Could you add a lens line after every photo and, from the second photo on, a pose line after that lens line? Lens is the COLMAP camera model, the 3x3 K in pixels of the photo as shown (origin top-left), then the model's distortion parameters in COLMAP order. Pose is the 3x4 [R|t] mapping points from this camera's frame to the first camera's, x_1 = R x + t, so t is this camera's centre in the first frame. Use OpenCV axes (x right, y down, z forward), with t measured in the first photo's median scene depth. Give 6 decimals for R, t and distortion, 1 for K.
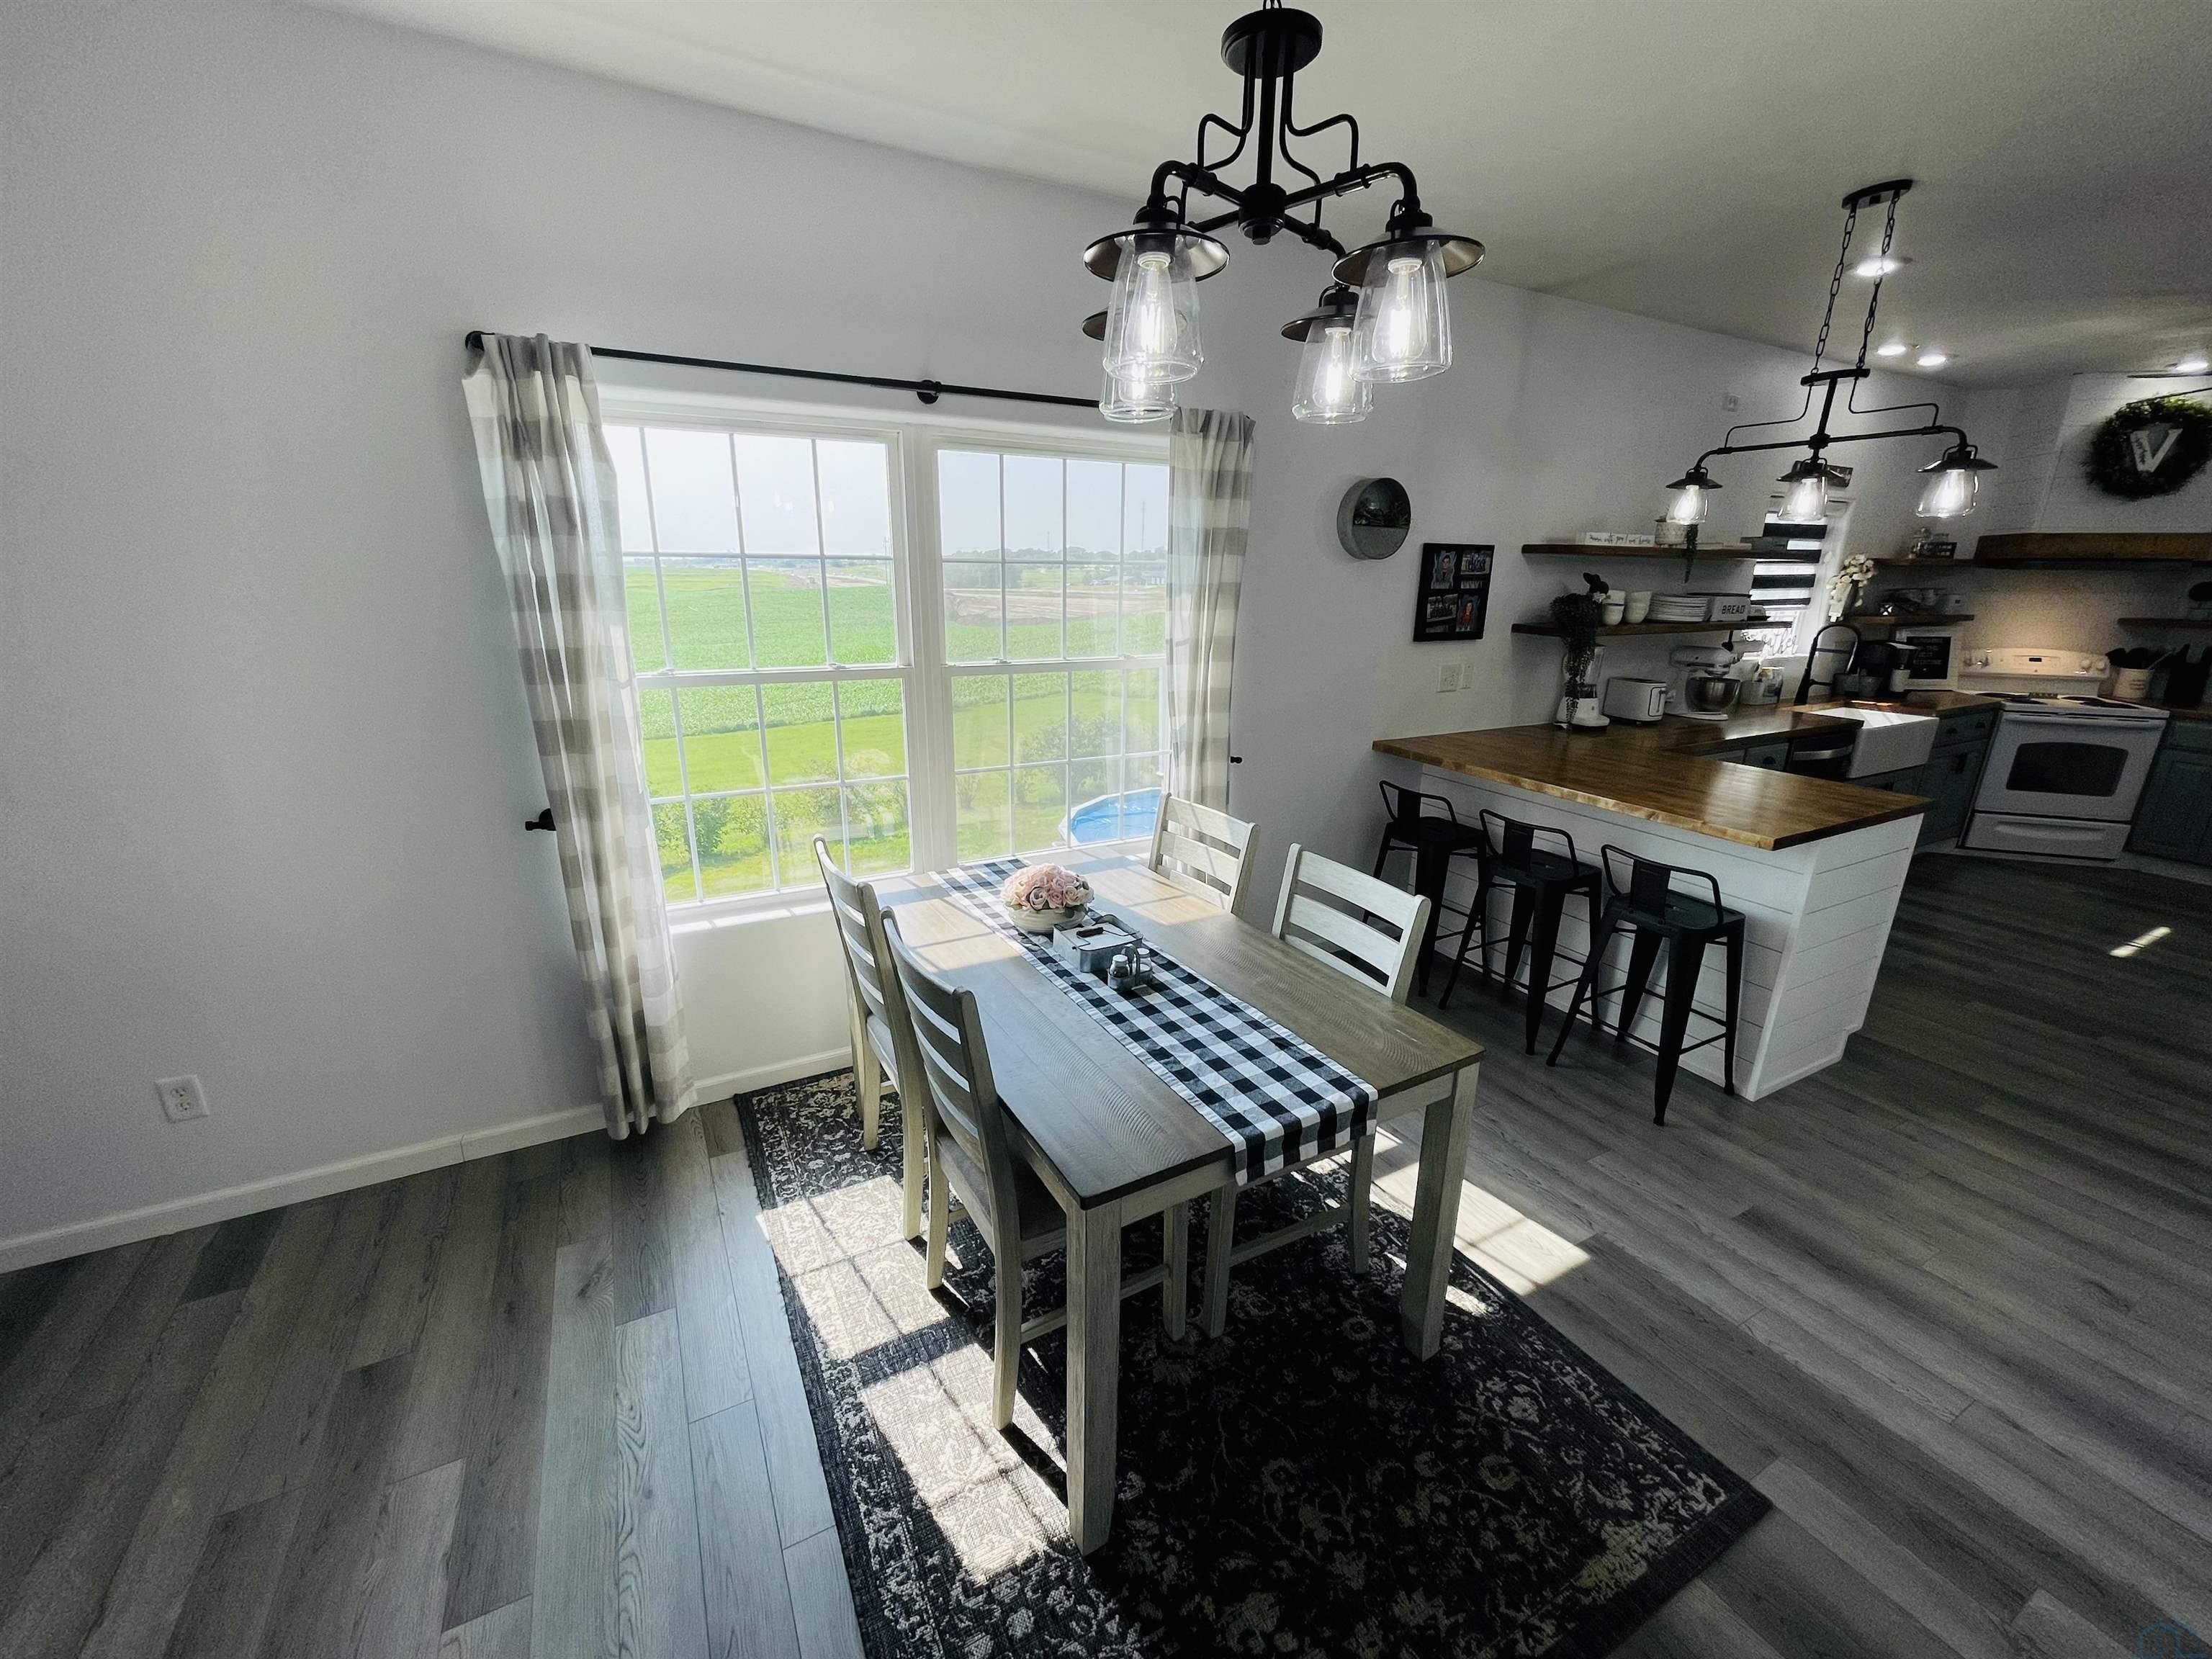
lens RADIAL K [[888.3, 0, 1108.2], [0, 888.3, 831.3], [0, 0, 1]] dist [-0.002820, -0.001112]
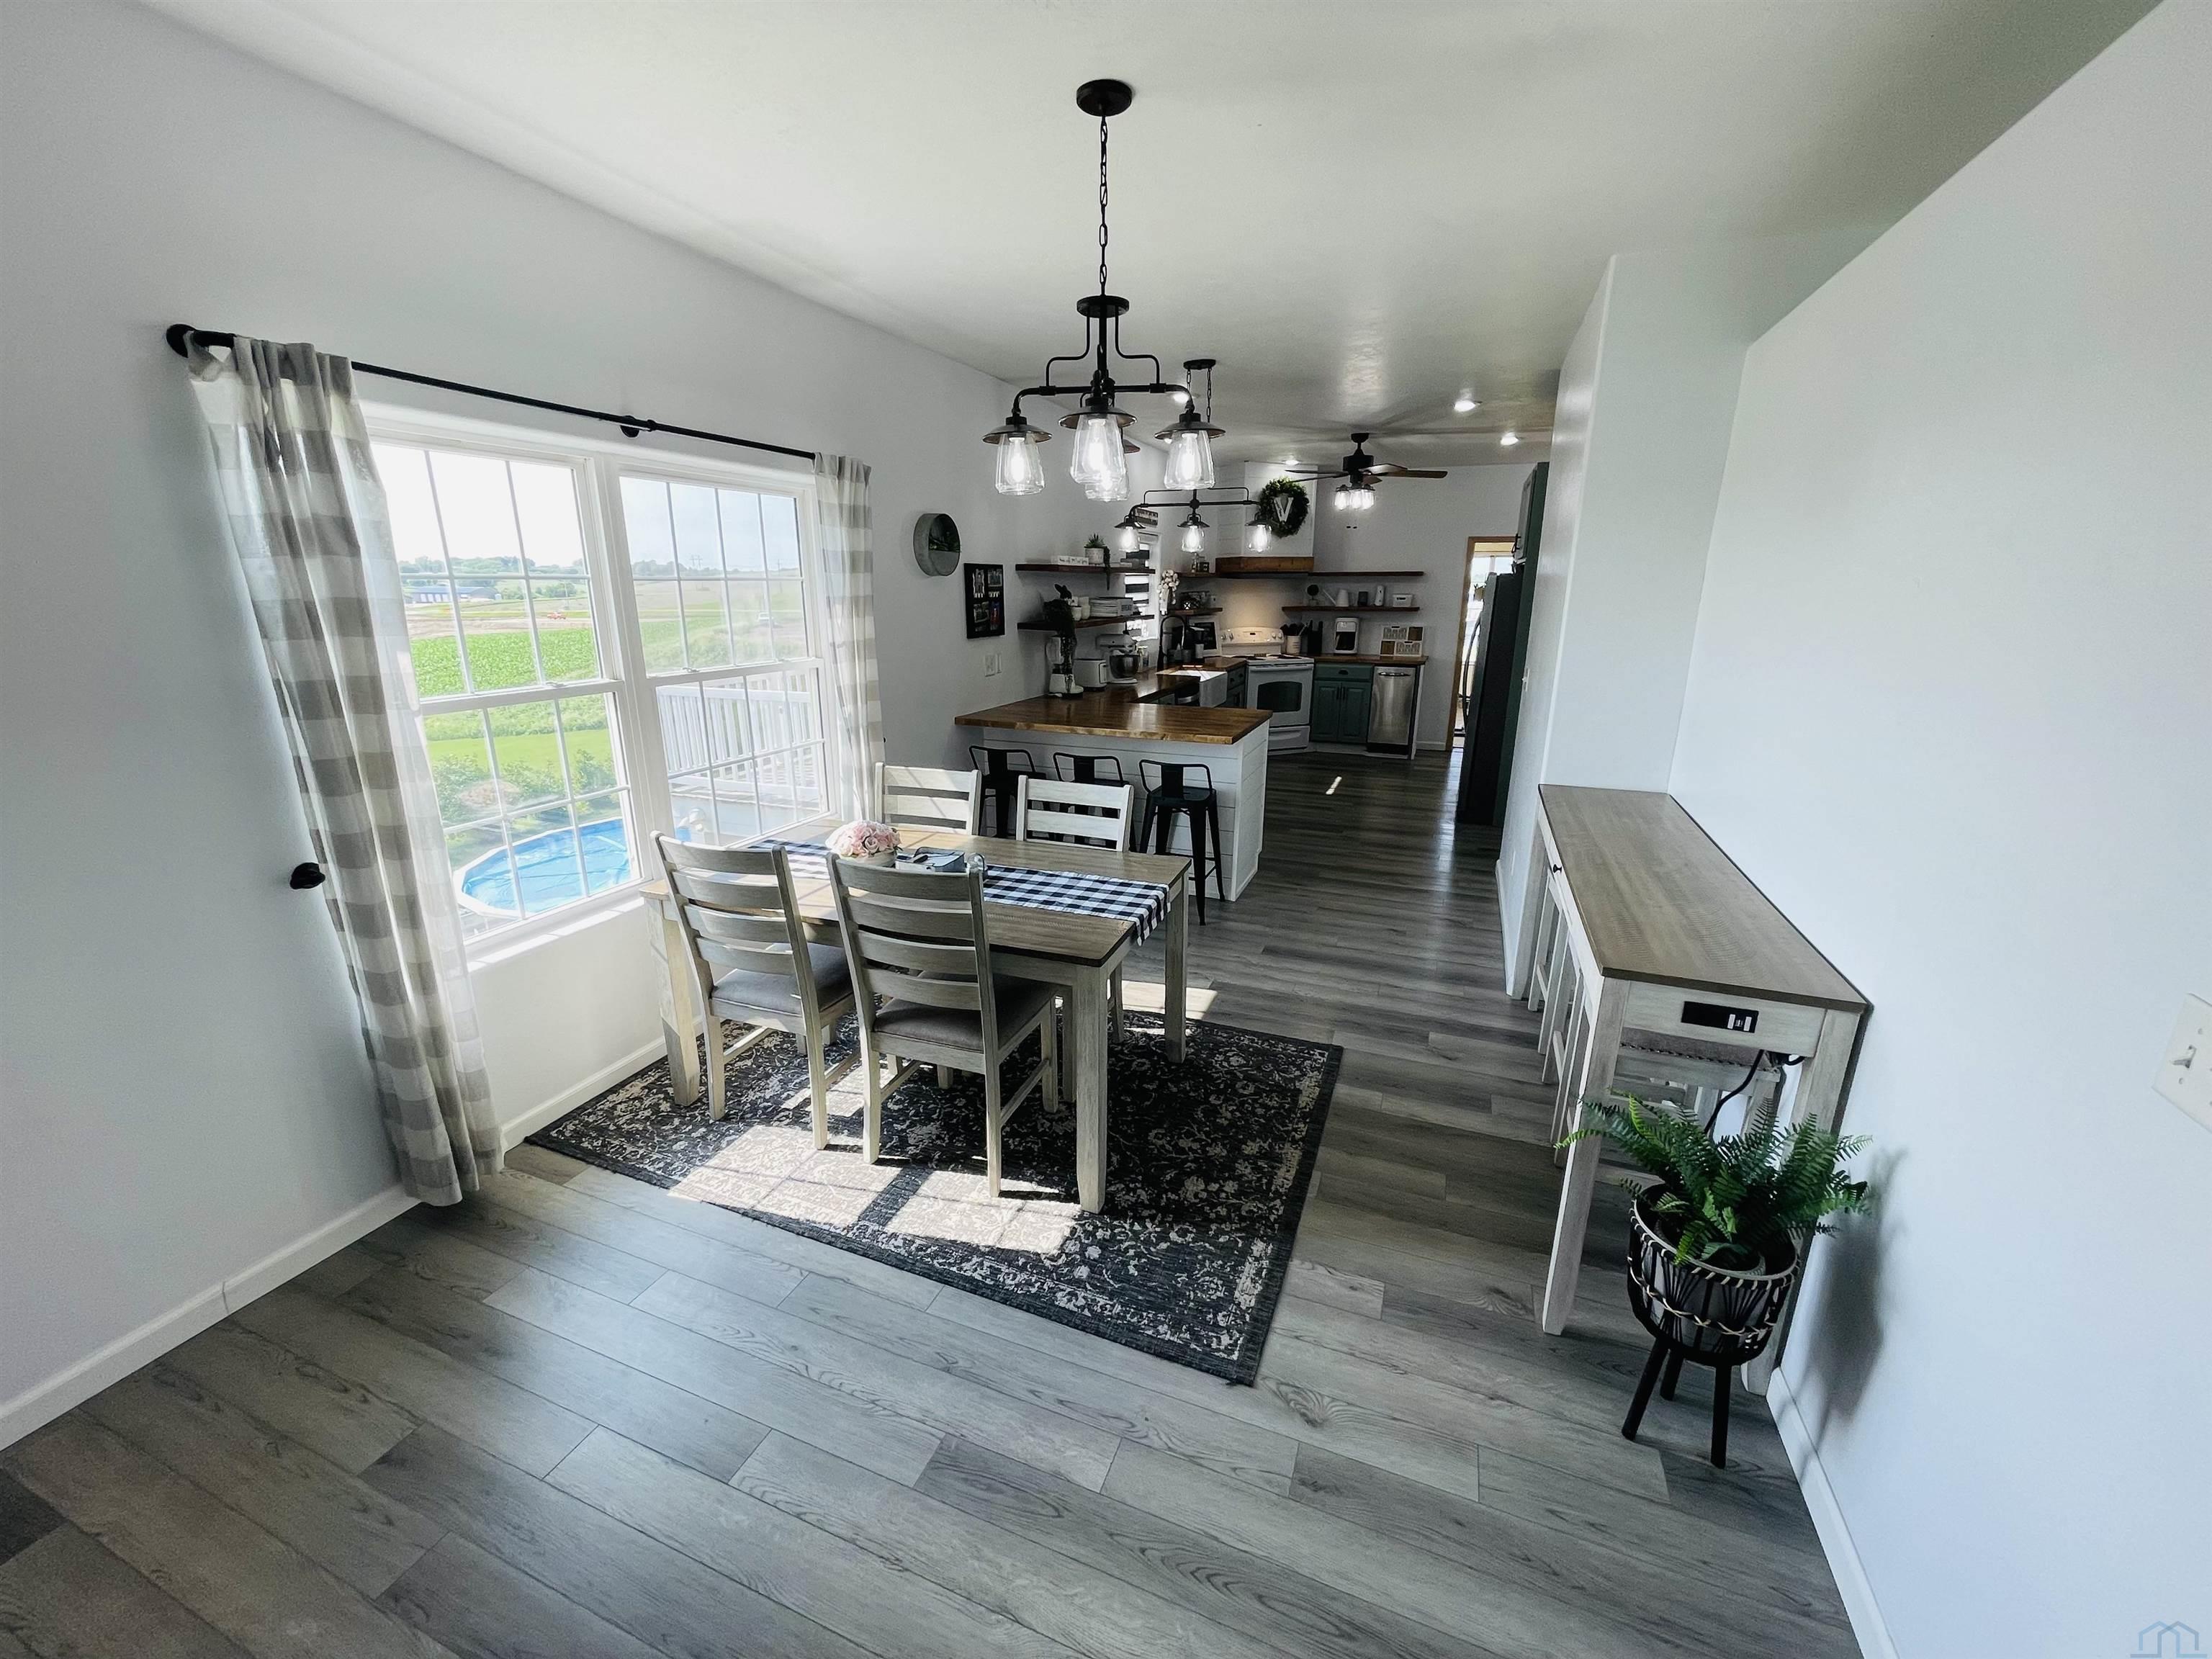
lens RADIAL K [[888.3, 0, 1108.8], [0, 888.3, 829.7], [0, 0, 1]] dist [-0.002820, -0.001112]
pose [[0.757154, -0.183025, 0.627073, -0.521830], [0.191499, 0.979962, 0.054800, 0.042552], [-0.624537, 0.078592, 0.777031, -0.170167]]
